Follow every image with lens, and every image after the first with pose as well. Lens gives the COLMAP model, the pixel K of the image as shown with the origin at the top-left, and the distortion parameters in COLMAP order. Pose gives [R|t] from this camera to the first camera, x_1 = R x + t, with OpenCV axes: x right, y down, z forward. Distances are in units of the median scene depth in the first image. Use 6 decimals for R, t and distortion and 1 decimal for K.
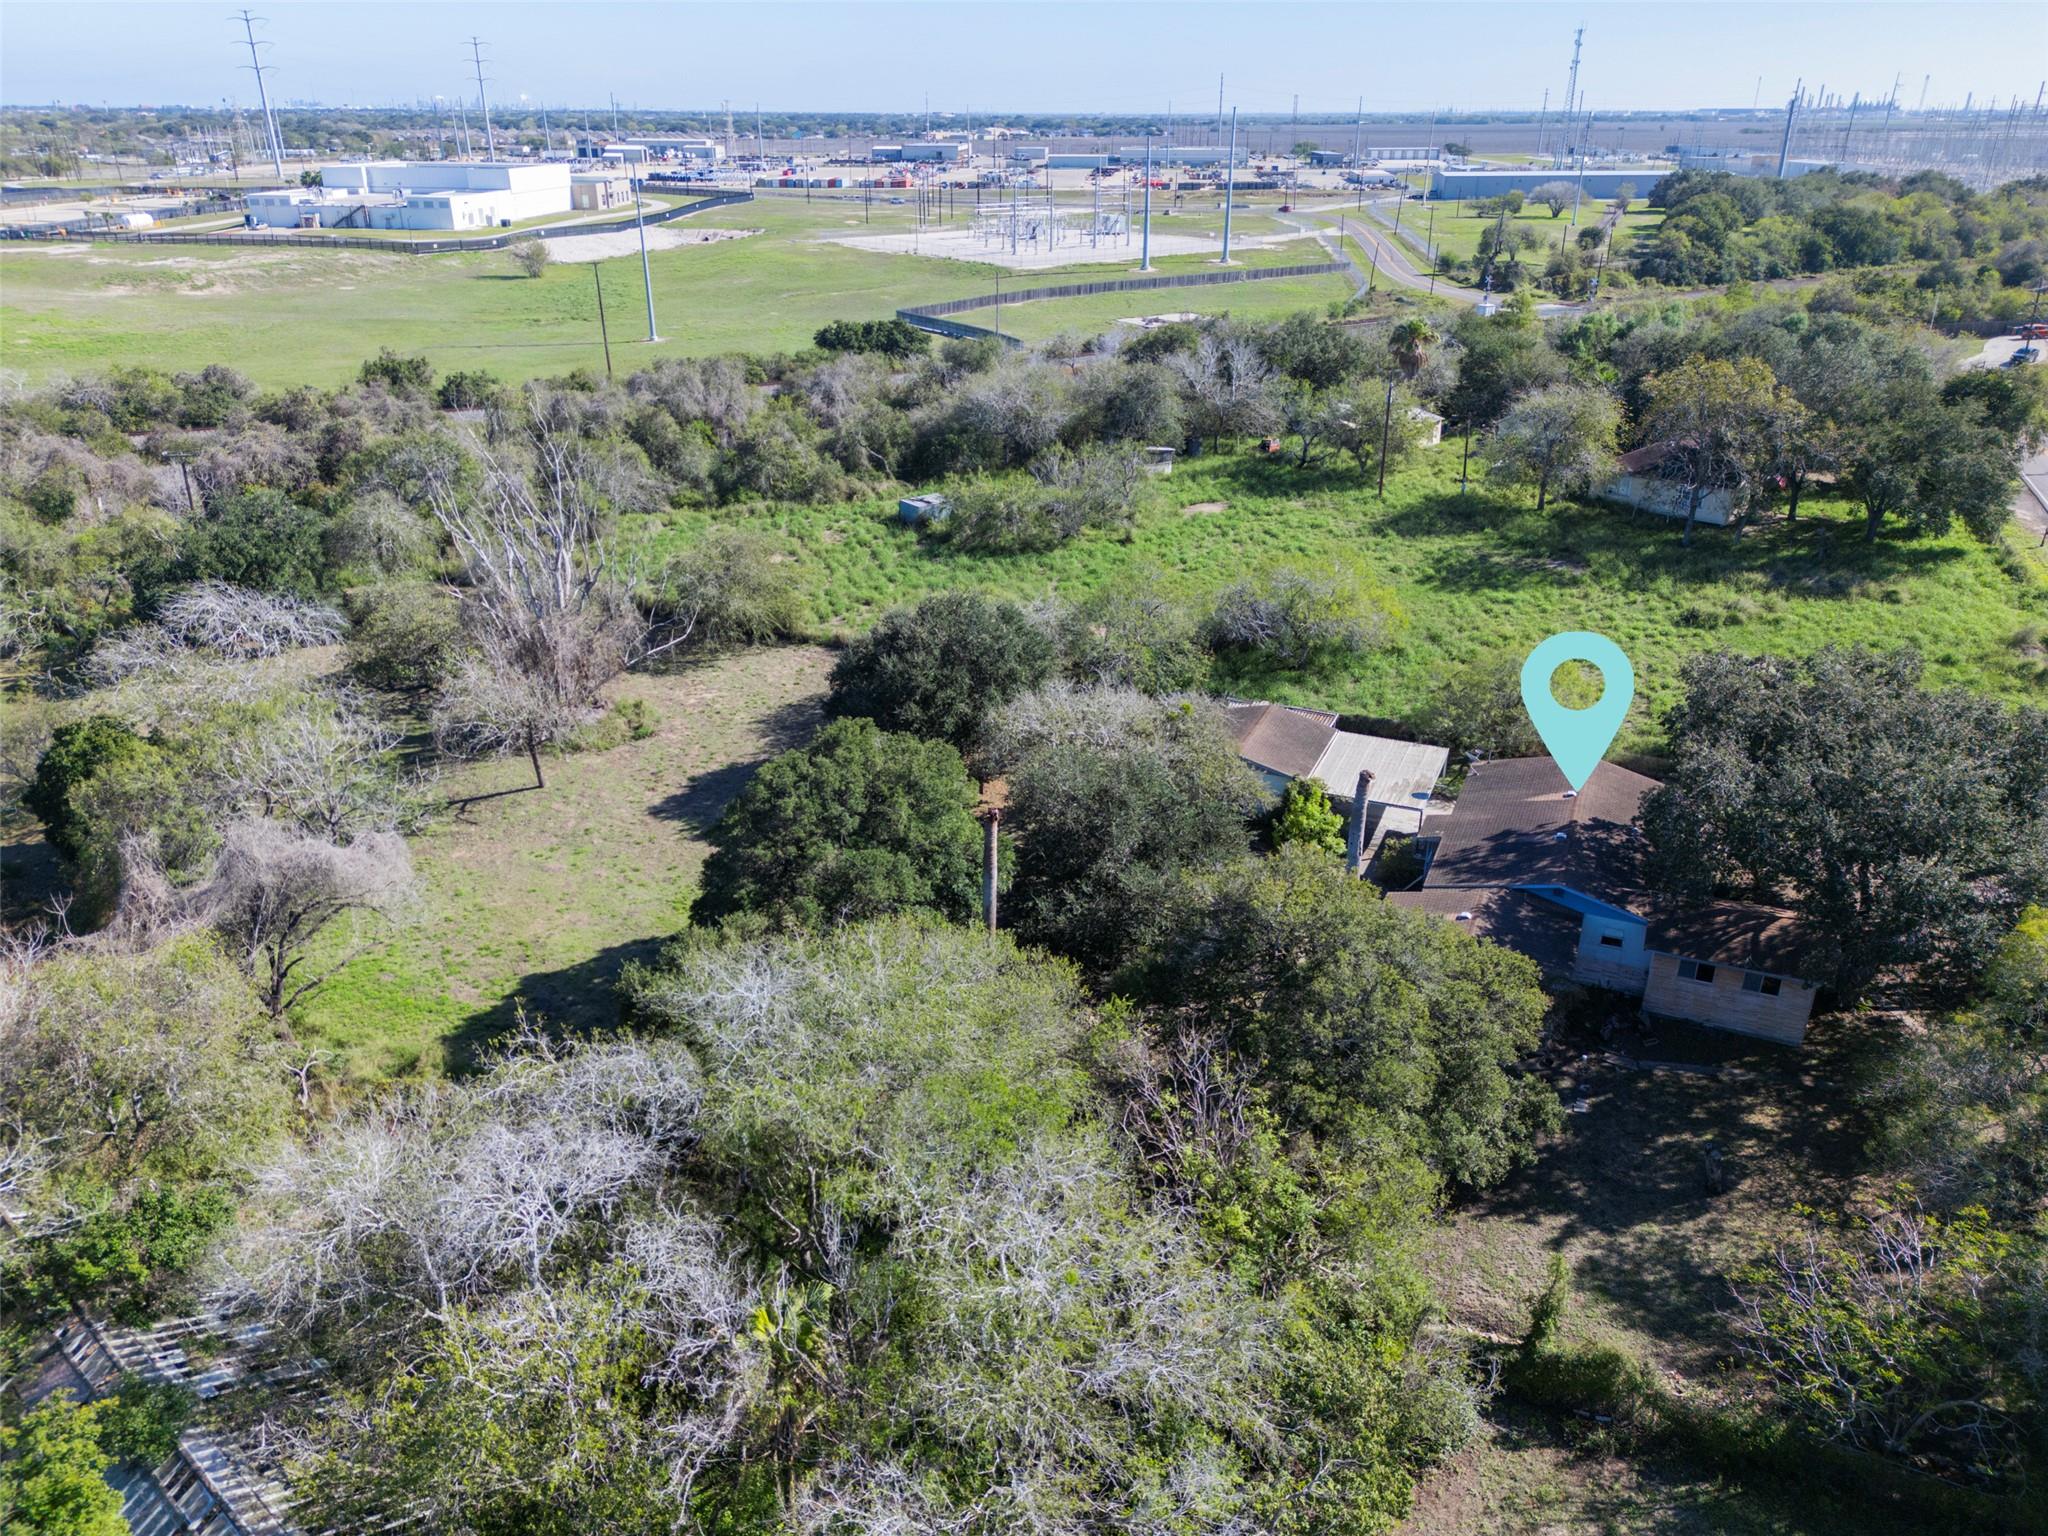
lens RADIAL K [[1442.5, 0, 1024.0], [0, 1442.5, 768.0], [0, 0, 1]] dist [0.076746, -0.072372]
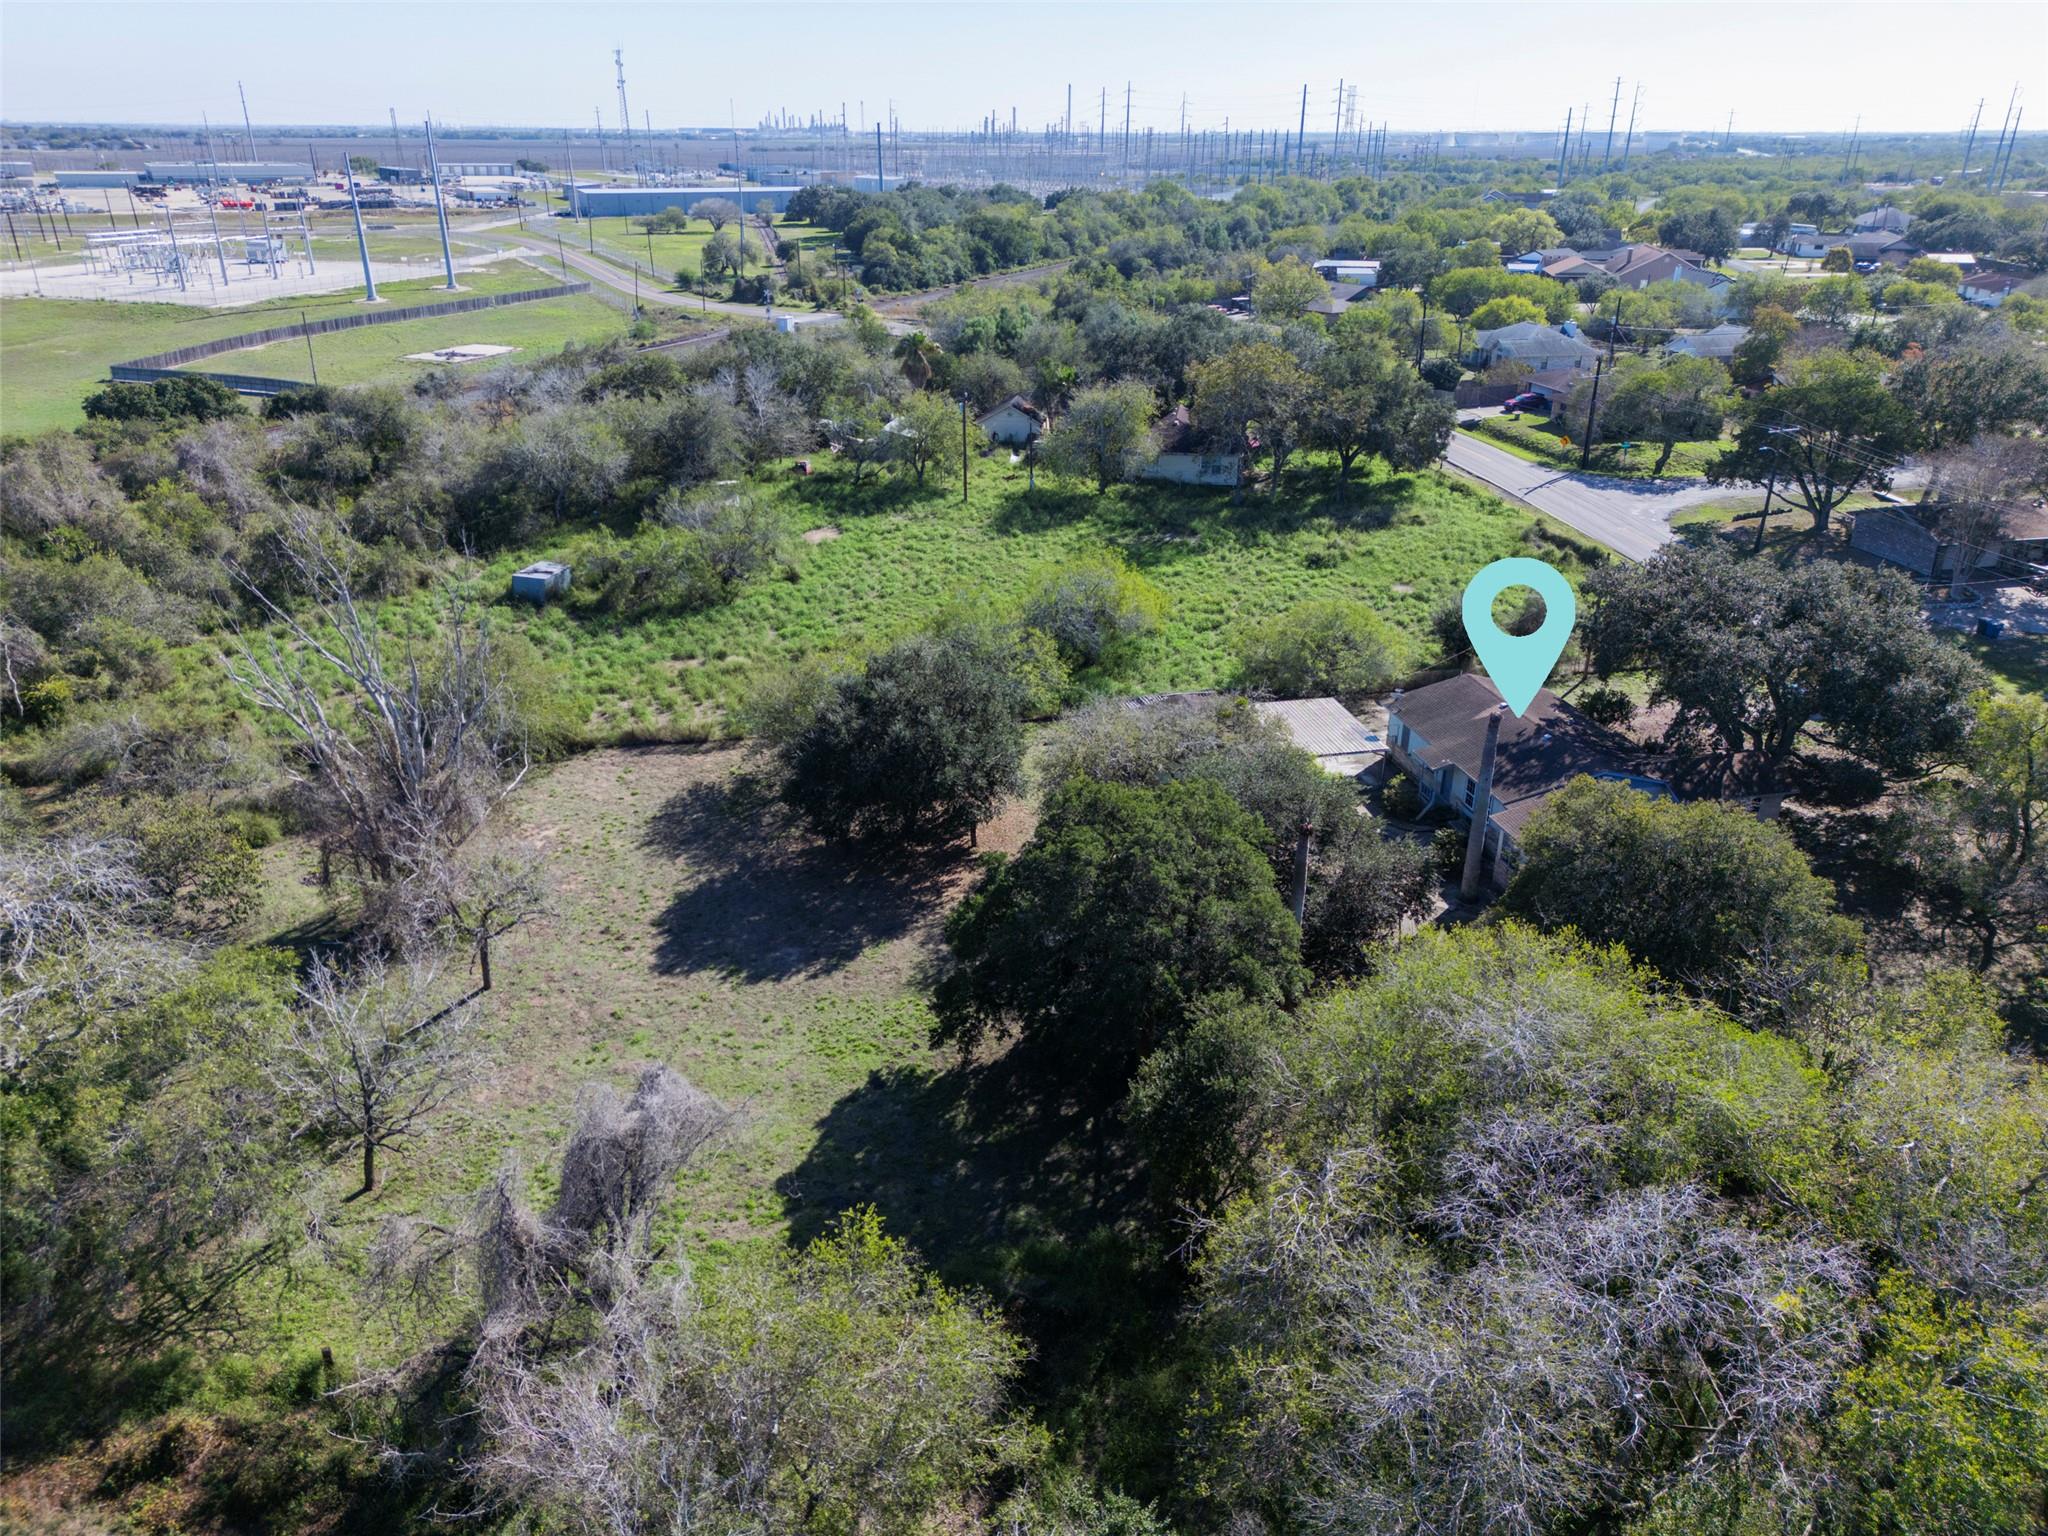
lens RADIAL K [[1412.5, 0, 1022.6], [0, 1412.5, 799.8], [0, 0, 1]] dist [0.085923, -0.077084]
pose [[0.814988, -0.246132, 0.524609, -0.133283], [0.237892, 0.967617, 0.084409, -0.022958], [-0.528396, 0.056008, 0.847149, 0.051060]]
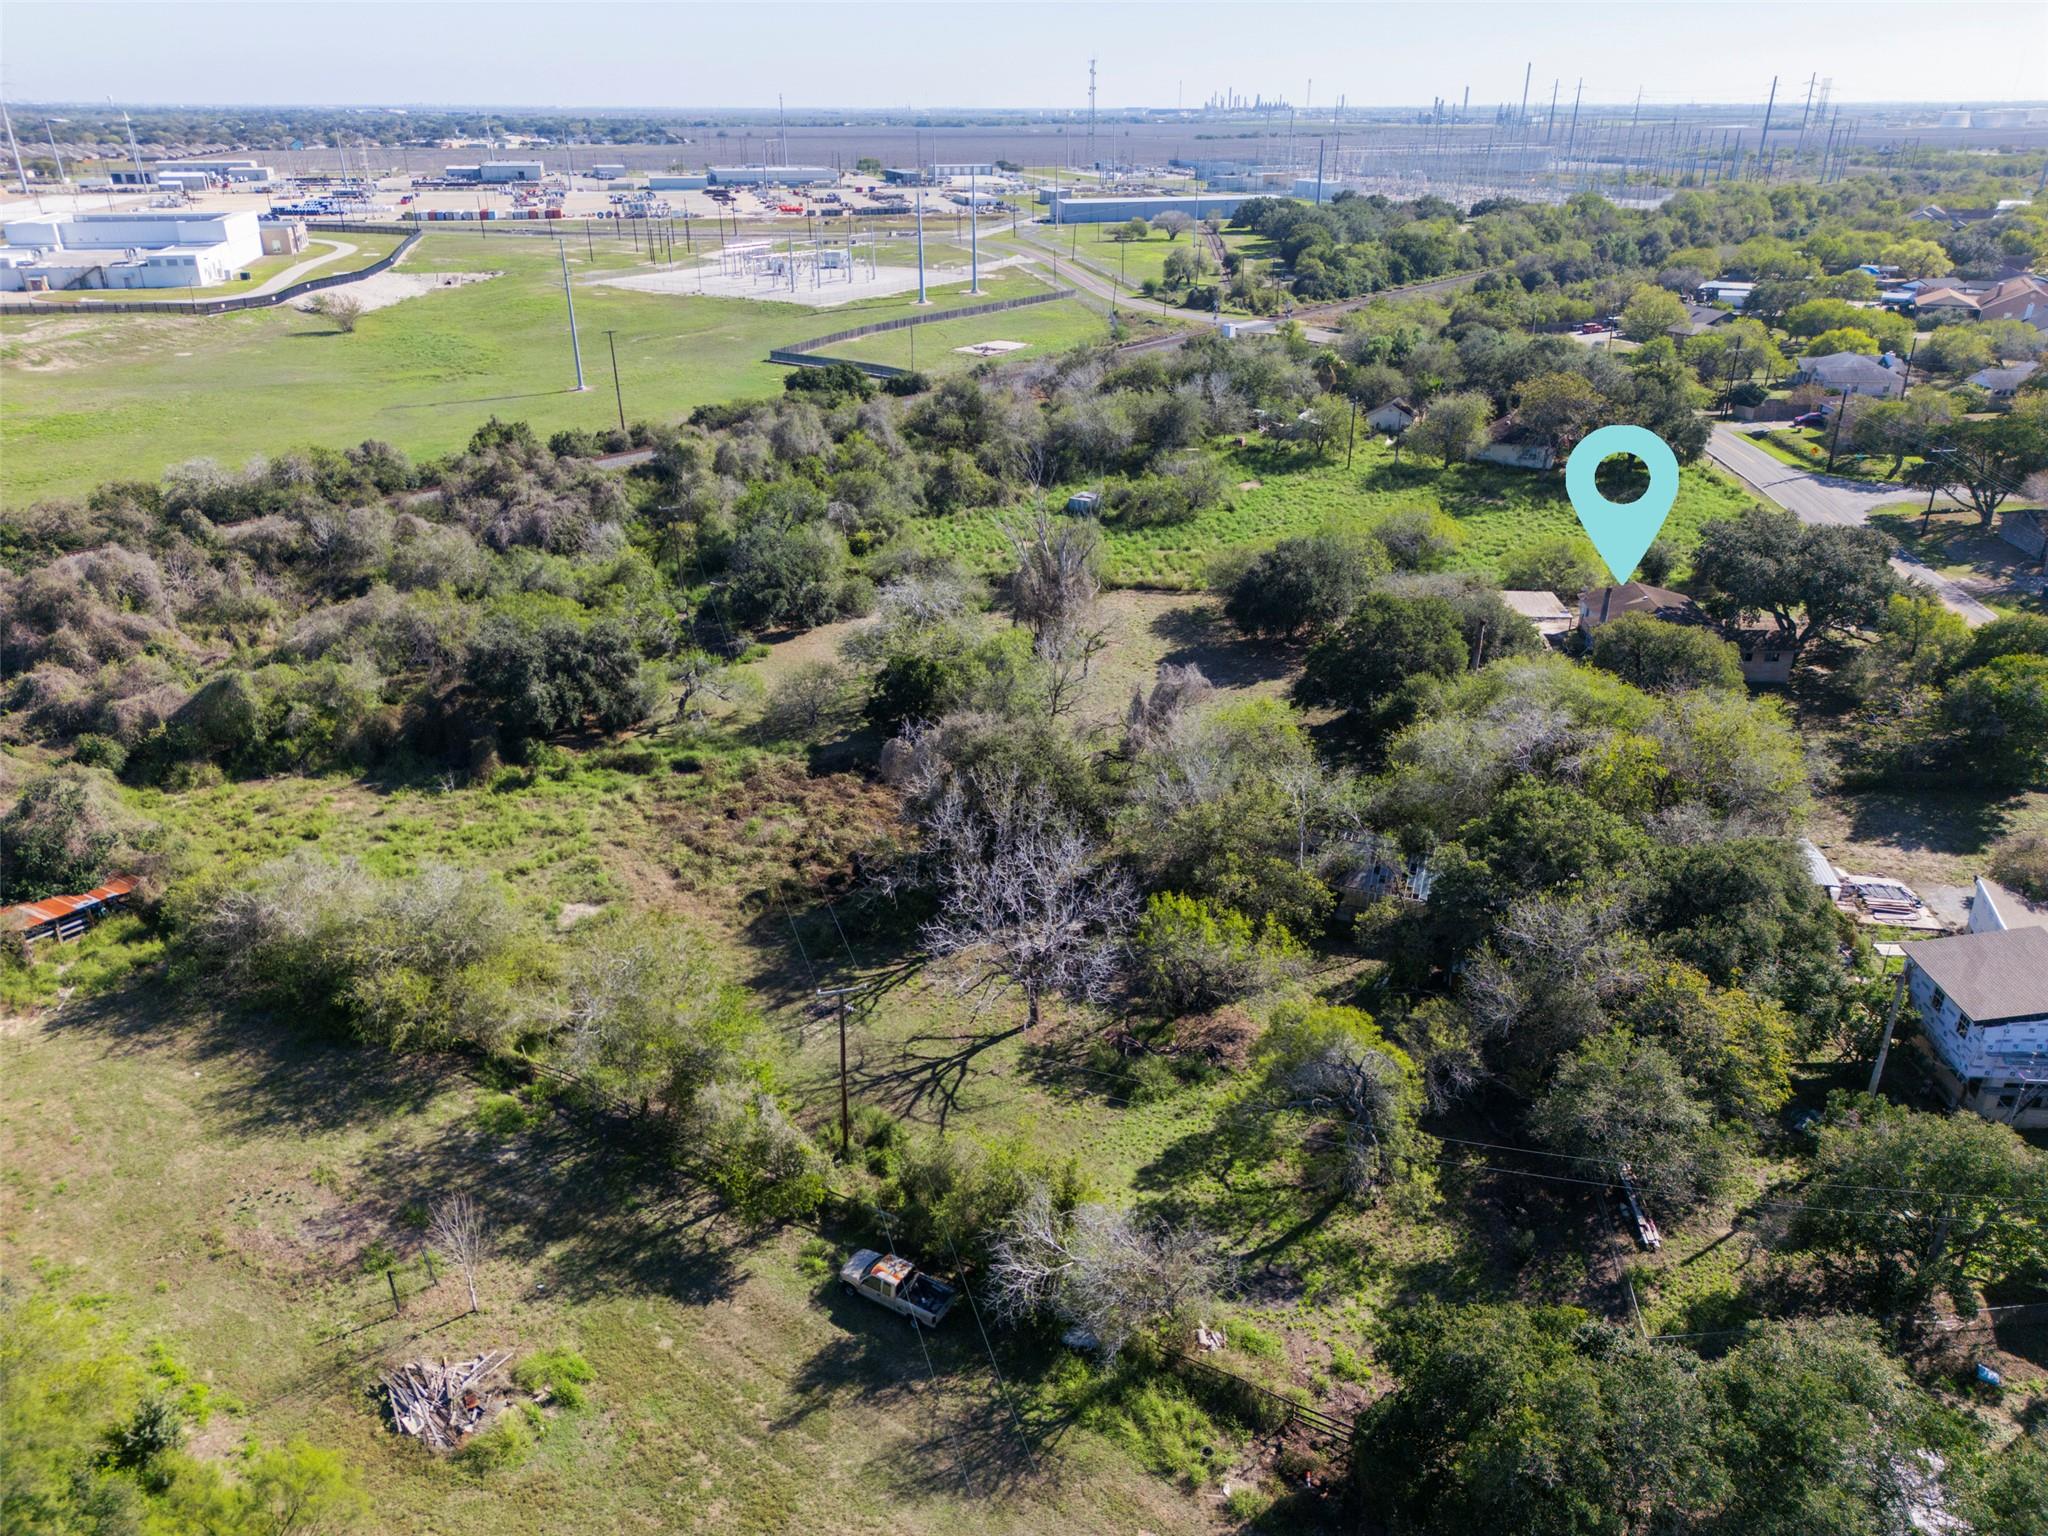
lens RADIAL K [[1442.5, 0, 1024.0], [0, 1442.5, 768.0], [0, 0, 1]] dist [0.076746, -0.072372]
pose [[0.941831, -0.142956, 0.304166, -0.259177], [0.141518, 0.989570, 0.026890, 0.017835], [-0.304838, 0.017719, 0.952239, -0.162787]]
